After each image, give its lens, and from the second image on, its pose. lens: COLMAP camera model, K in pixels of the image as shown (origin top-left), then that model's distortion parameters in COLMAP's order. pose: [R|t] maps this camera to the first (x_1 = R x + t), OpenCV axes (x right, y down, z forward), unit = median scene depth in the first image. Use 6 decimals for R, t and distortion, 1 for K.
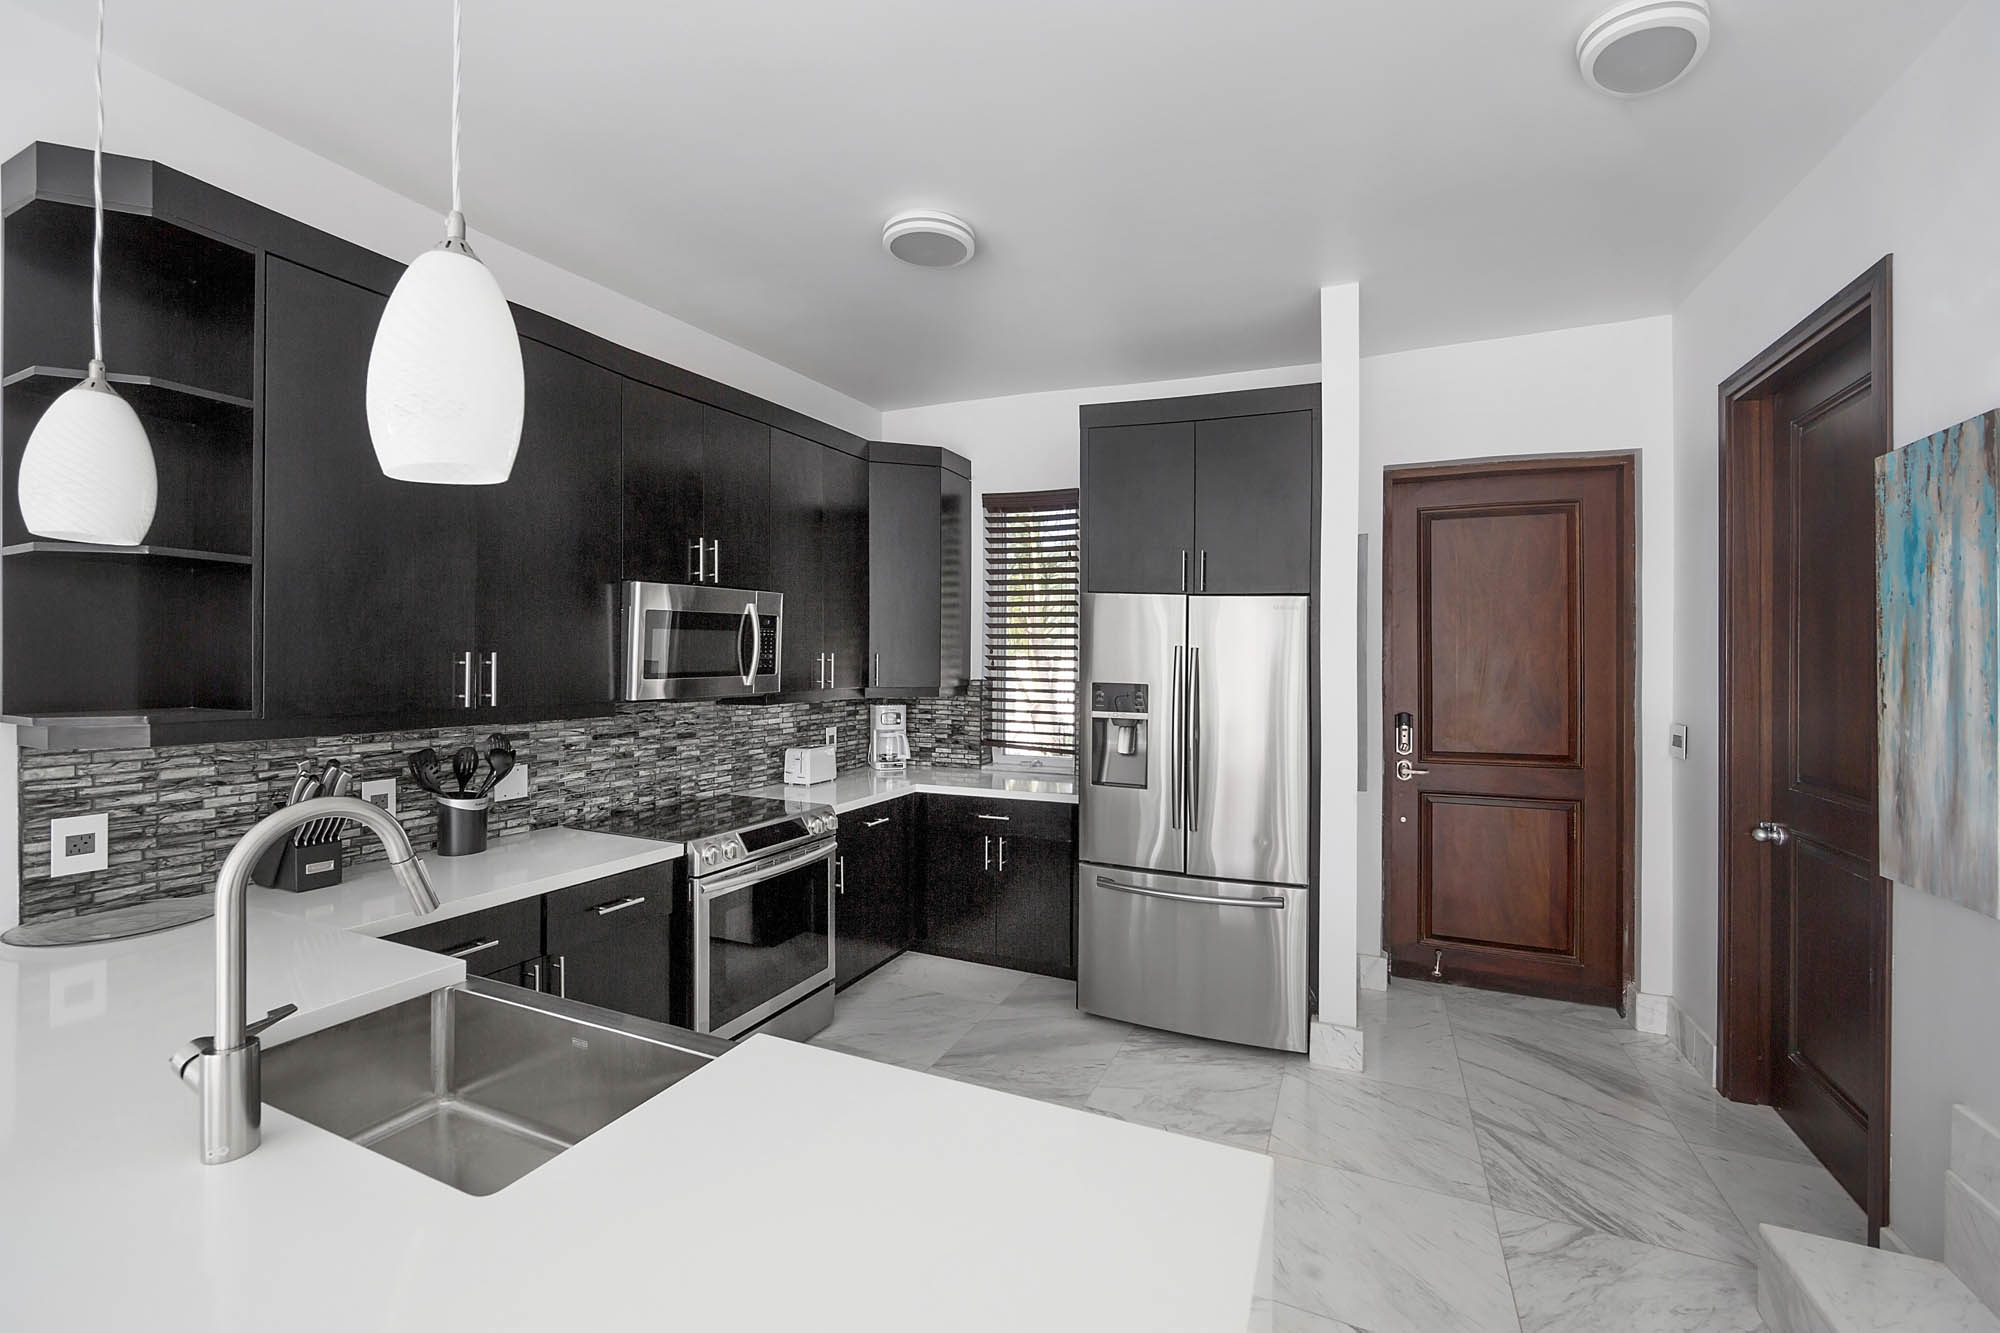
lens RADIAL K [[818.7, 0, 1000.0], [0, 818.7, 666.5], [0, 0, 1]] dist [-0.000934, -0.000075]
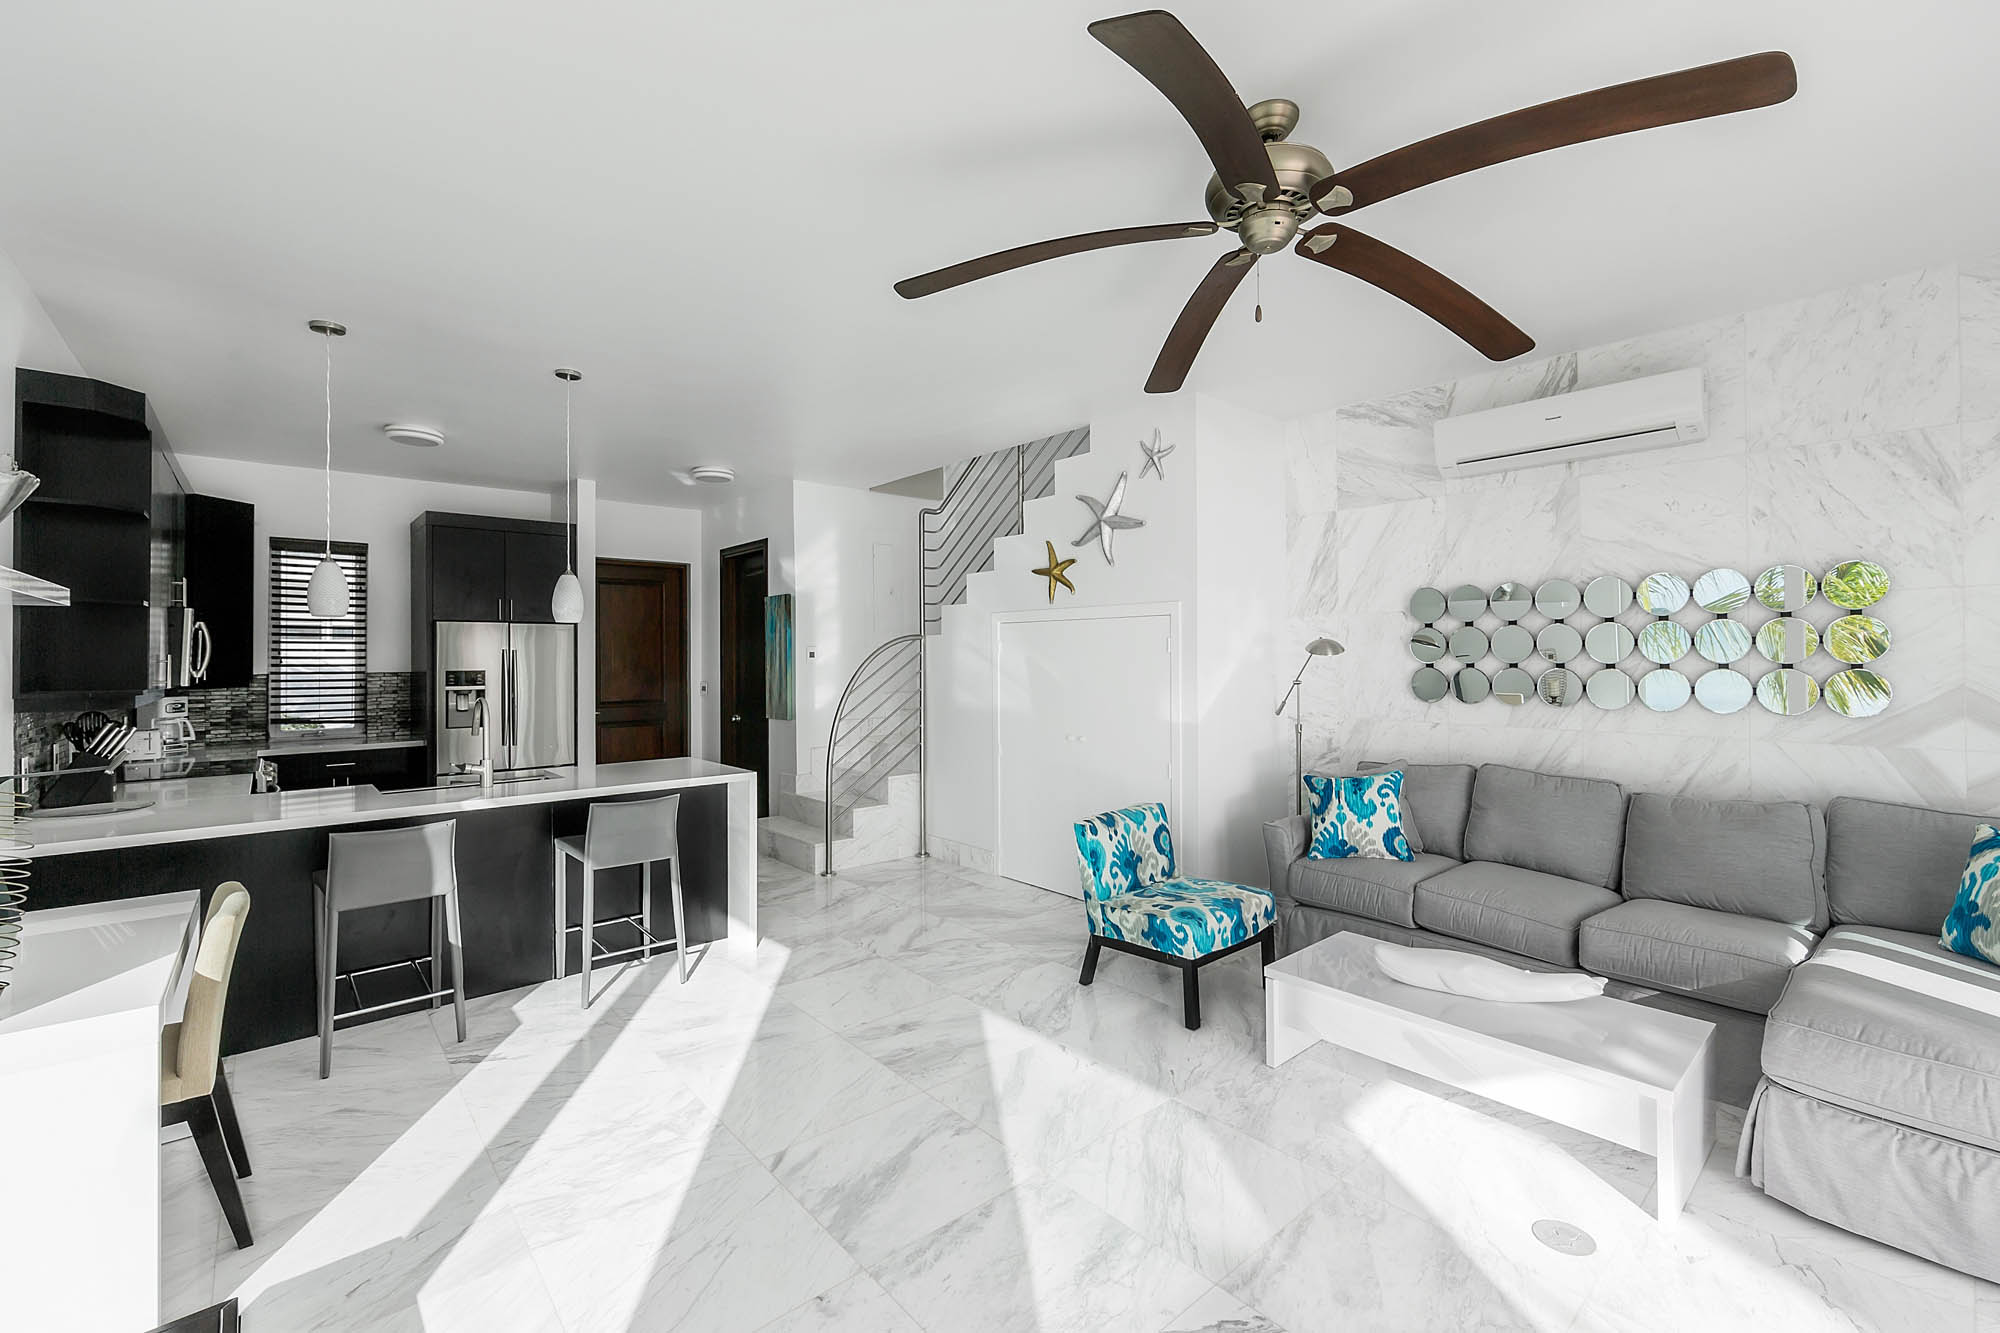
lens RADIAL K [[835.8, 0, 1000.0], [0, 835.8, 666.5], [0, 0, 1]] dist [-0.002591, -0.000137]
pose [[0.430779, -0.016585, 0.902305, -0.957057], [0.009541, 0.999859, 0.013823, -0.000595], [-0.902407, 0.002654, 0.430876, -0.804812]]
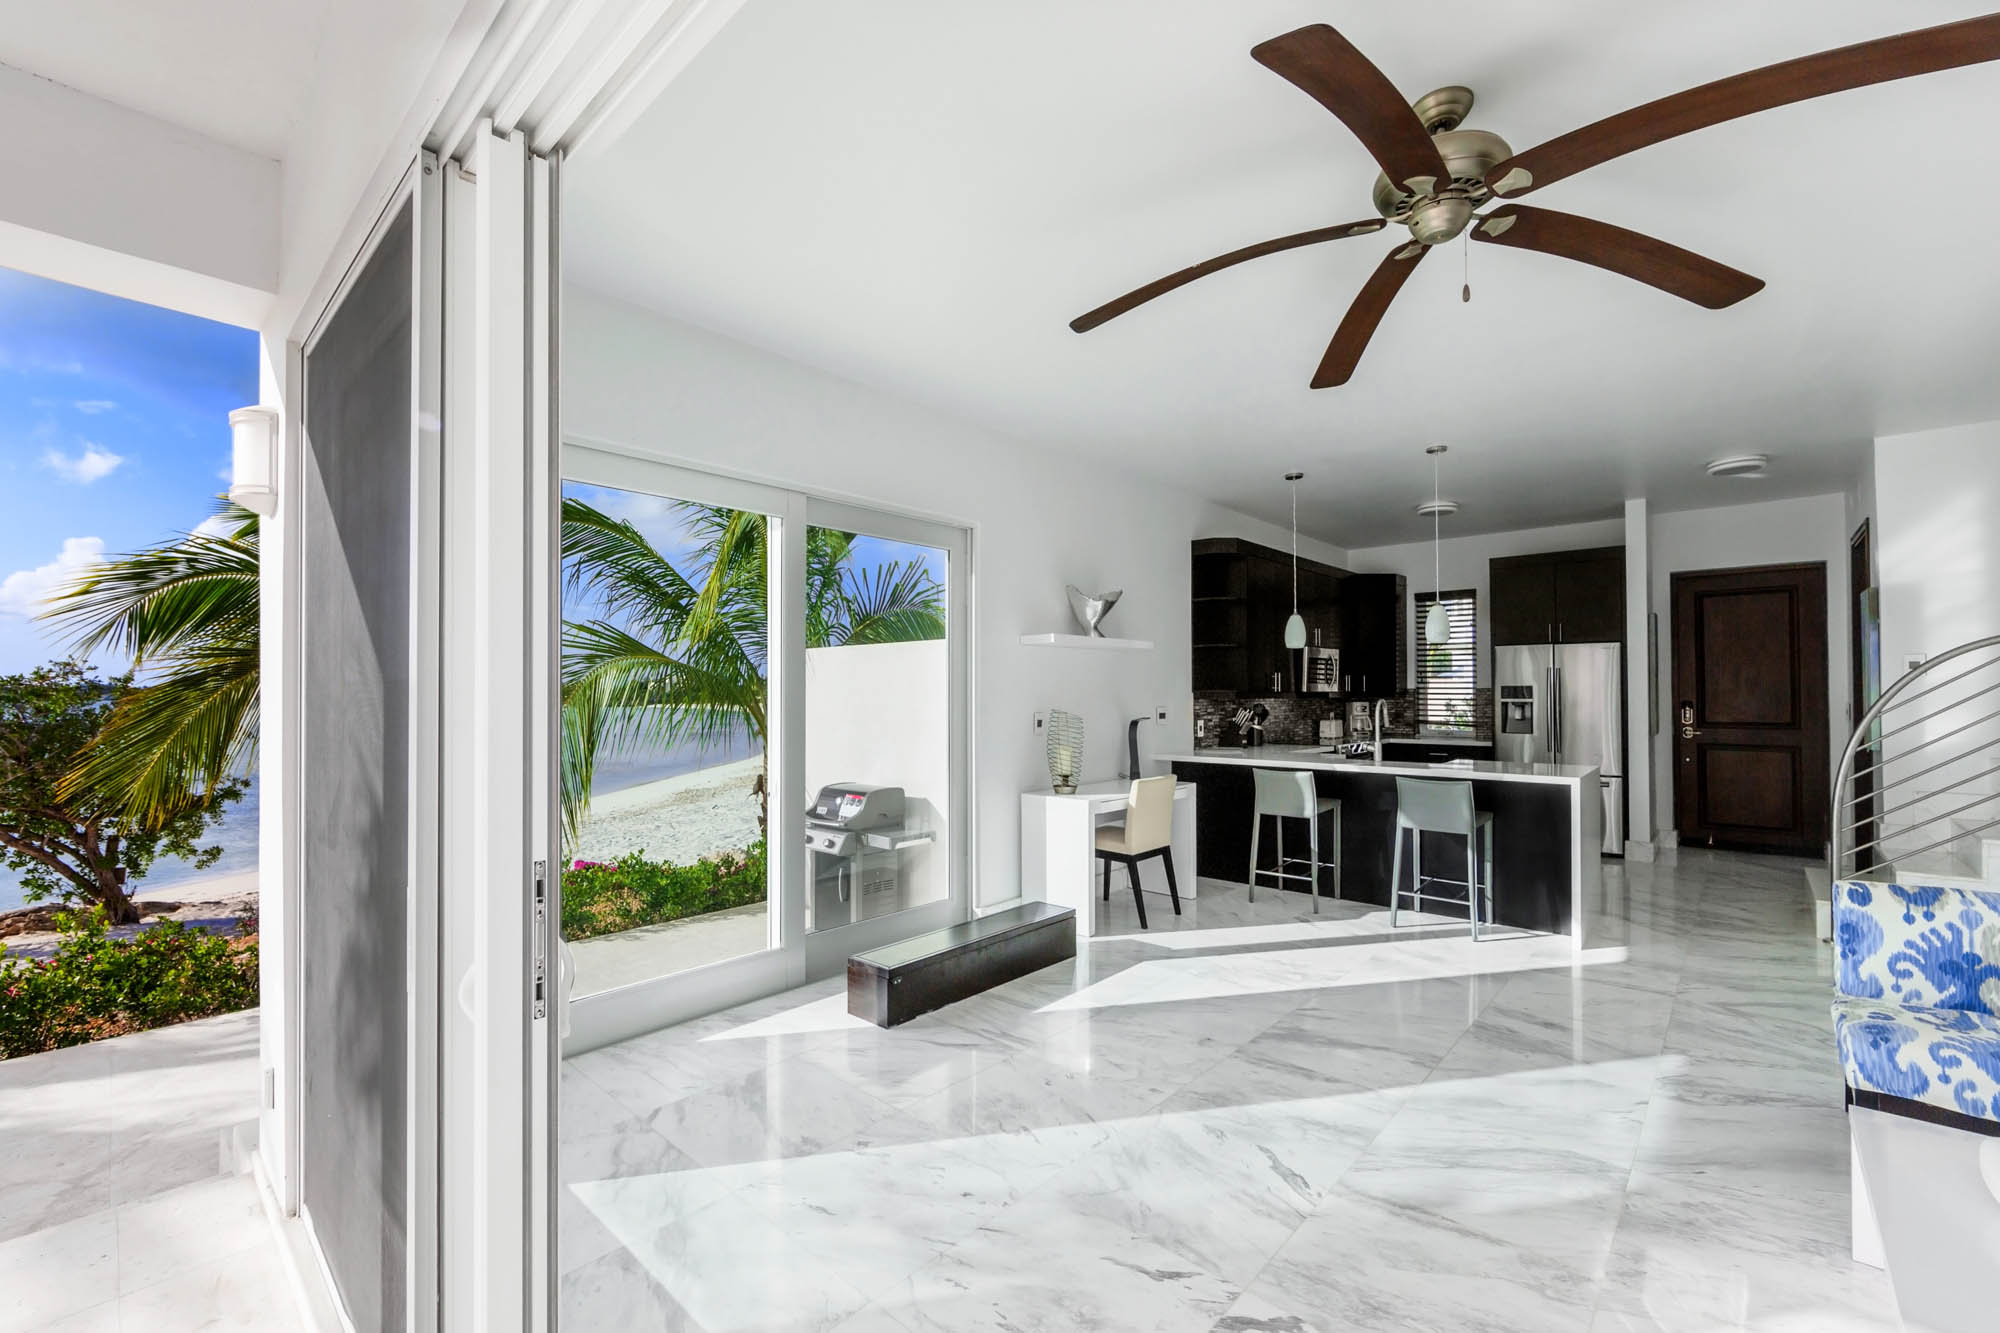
lens RADIAL K [[806.7, 0, 995.1], [0, 806.7, 687.5], [0, 0, 1]] dist [0.000592, 0.000028]
pose [[0.945340, -0.010605, -0.325913, -0.442575], [0.007814, 0.999921, -0.009873, 0.035802], [0.325992, 0.006787, 0.945348, -1.401027]]
